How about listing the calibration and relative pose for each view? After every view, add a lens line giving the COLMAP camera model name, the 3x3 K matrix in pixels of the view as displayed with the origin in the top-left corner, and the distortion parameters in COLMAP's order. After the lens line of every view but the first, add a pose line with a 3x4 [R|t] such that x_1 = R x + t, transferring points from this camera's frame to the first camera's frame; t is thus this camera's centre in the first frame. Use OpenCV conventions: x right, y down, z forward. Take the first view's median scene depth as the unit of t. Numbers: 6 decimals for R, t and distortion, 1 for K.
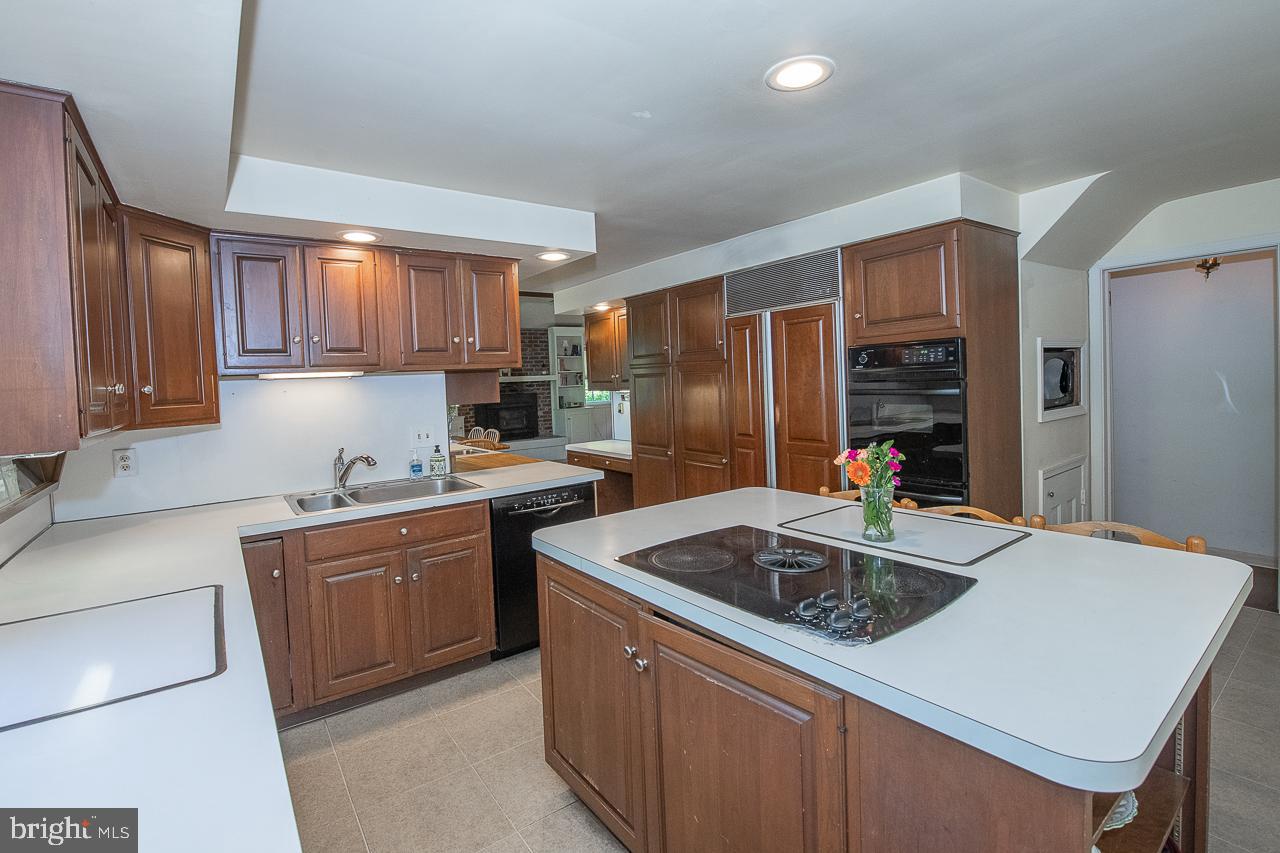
lens RADIAL K [[577.1, 0, 626.3], [0, 577.1, 401.3], [0, 0, 1]] dist [-0.015217, -0.000066]
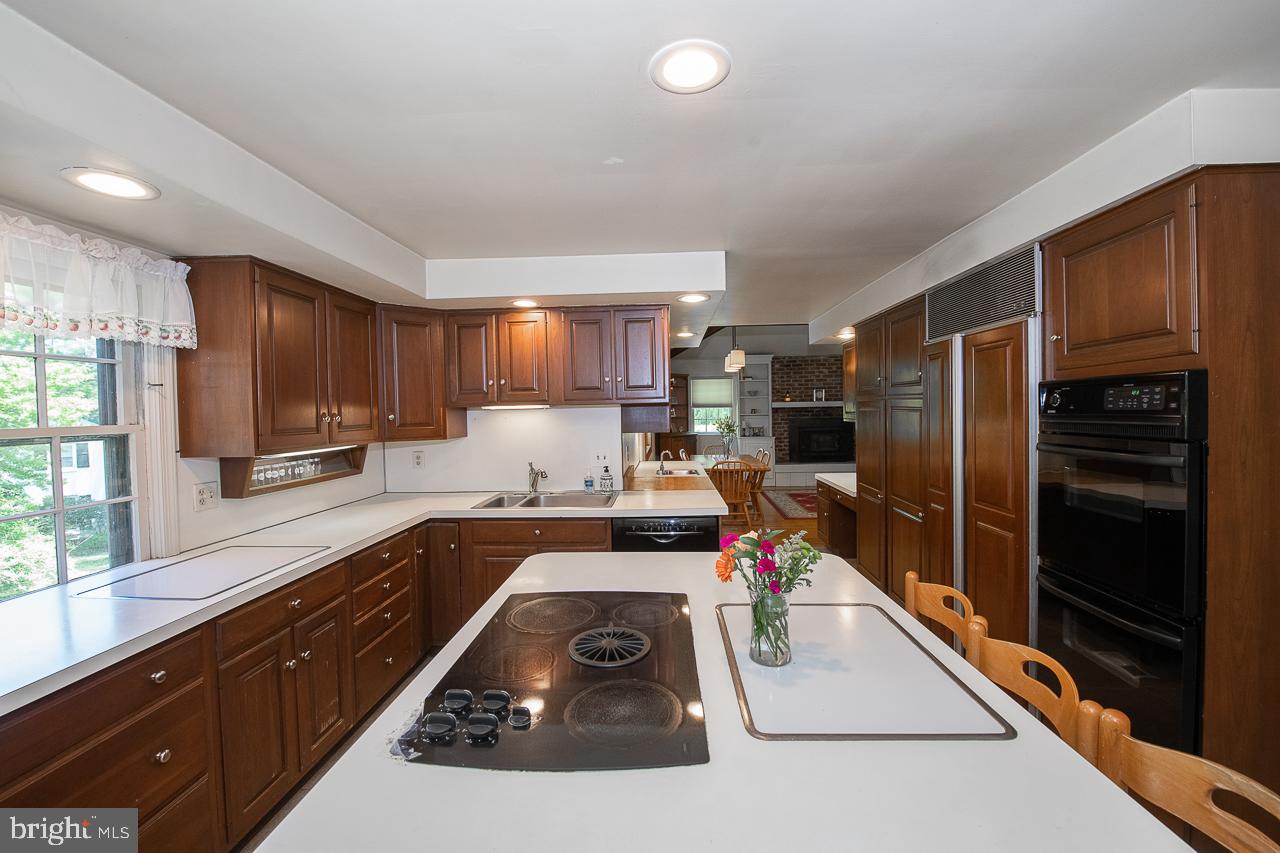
lens RADIAL K [[510.8, 0, 642.9], [0, 510.8, 425.4], [0, 0, 1]] dist [-0.019822, -0.000685]
pose [[0.779657, 0.045564, -0.624547, 0.405256], [-0.036202, 0.998961, 0.027687, -0.042291], [0.625160, 0.001023, 0.780496, 0.218955]]
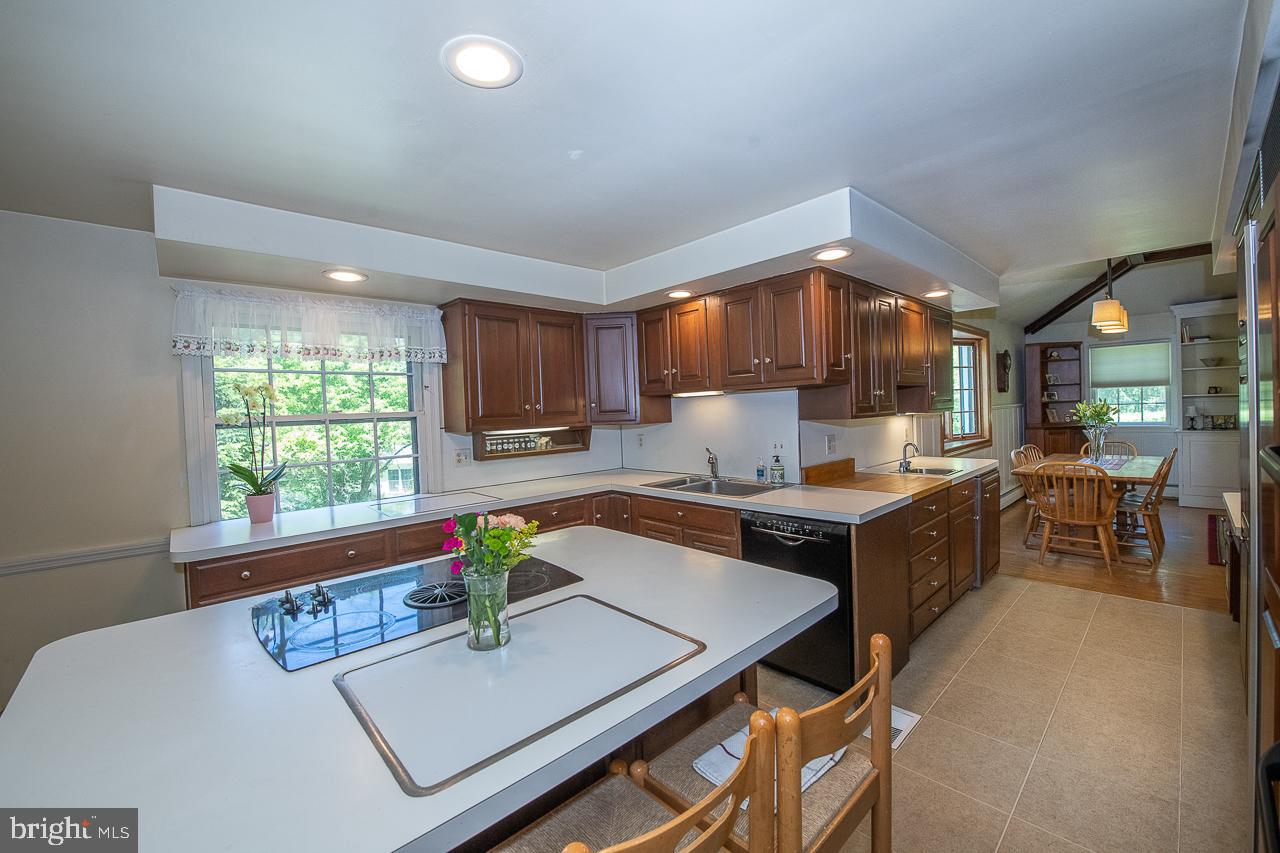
lens RADIAL K [[510.8, 0, 641.2], [0, 510.8, 419.5], [0, 0, 1]] dist [-0.019822, -0.000685]
pose [[0.118441, 0.054934, -0.991440, 0.623365], [-0.005624, 0.998490, 0.054653, -0.046075], [0.992945, -0.000897, 0.118571, 0.640956]]
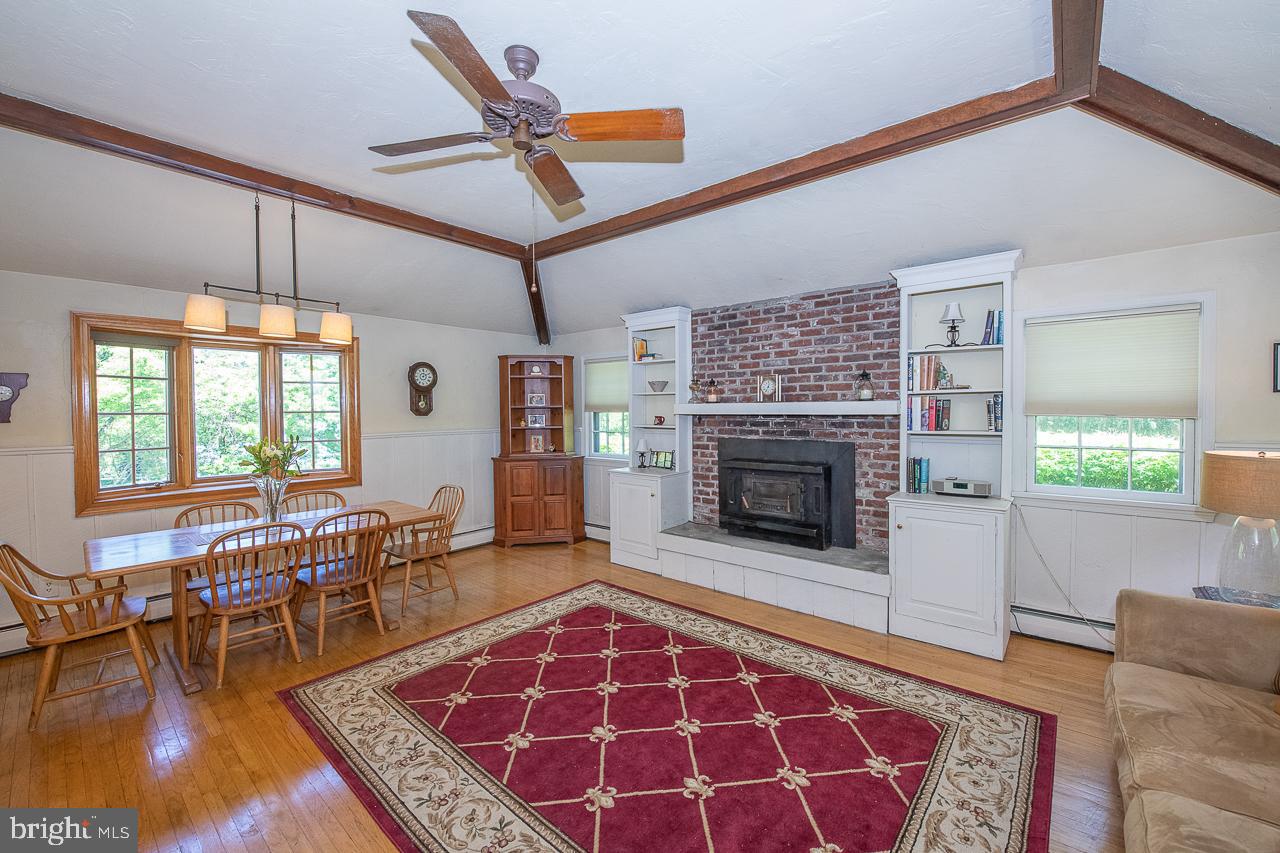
lens RADIAL K [[510.8, 0, 638.0], [0, 510.8, 420.5], [0, 0, 1]] dist [-0.019822, -0.000685]
pose [[0.239730, 0.067029, -0.968523, 0.529915], [-0.032953, 0.997601, 0.060885, -0.161028], [0.970280, 0.017320, 0.241363, 2.571078]]
